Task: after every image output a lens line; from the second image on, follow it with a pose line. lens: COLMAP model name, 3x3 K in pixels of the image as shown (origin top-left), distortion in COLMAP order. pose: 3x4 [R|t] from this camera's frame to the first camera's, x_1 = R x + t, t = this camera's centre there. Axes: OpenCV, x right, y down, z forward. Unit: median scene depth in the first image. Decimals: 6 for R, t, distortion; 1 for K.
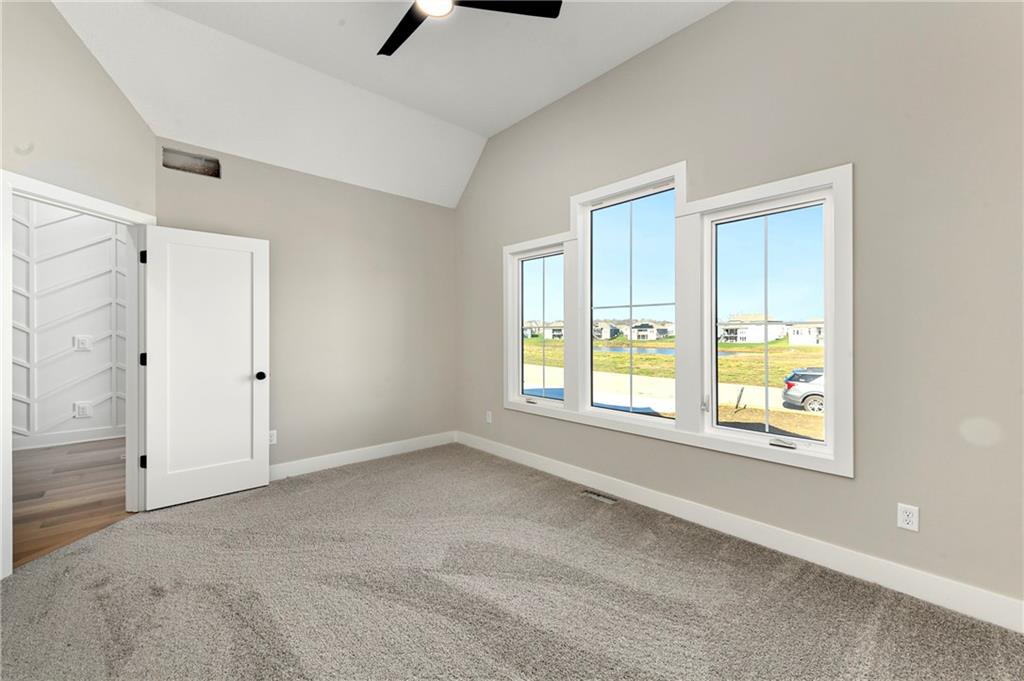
lens RADIAL K [[416.1, 0, 511.5], [0, 416.1, 335.2], [0, 0, 1]] dist [0.001060, -0.000056]
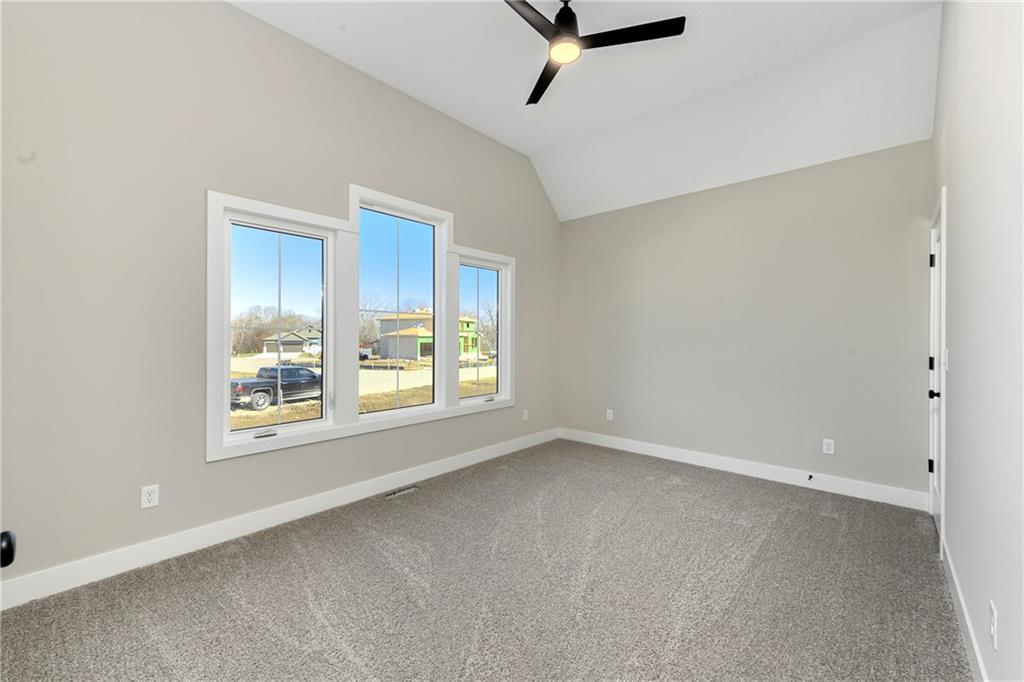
lens RADIAL K [[344.0, 0, 512.0], [0, 344.0, 341.0], [0, 0, 1]] dist [-0.000912, -0.000021]
pose [[-0.014772, -0.009614, 0.999845, -0.734463], [0.002342, 0.999951, 0.009650, -0.003019], [-0.999888, 0.002484, -0.014748, 0.816107]]
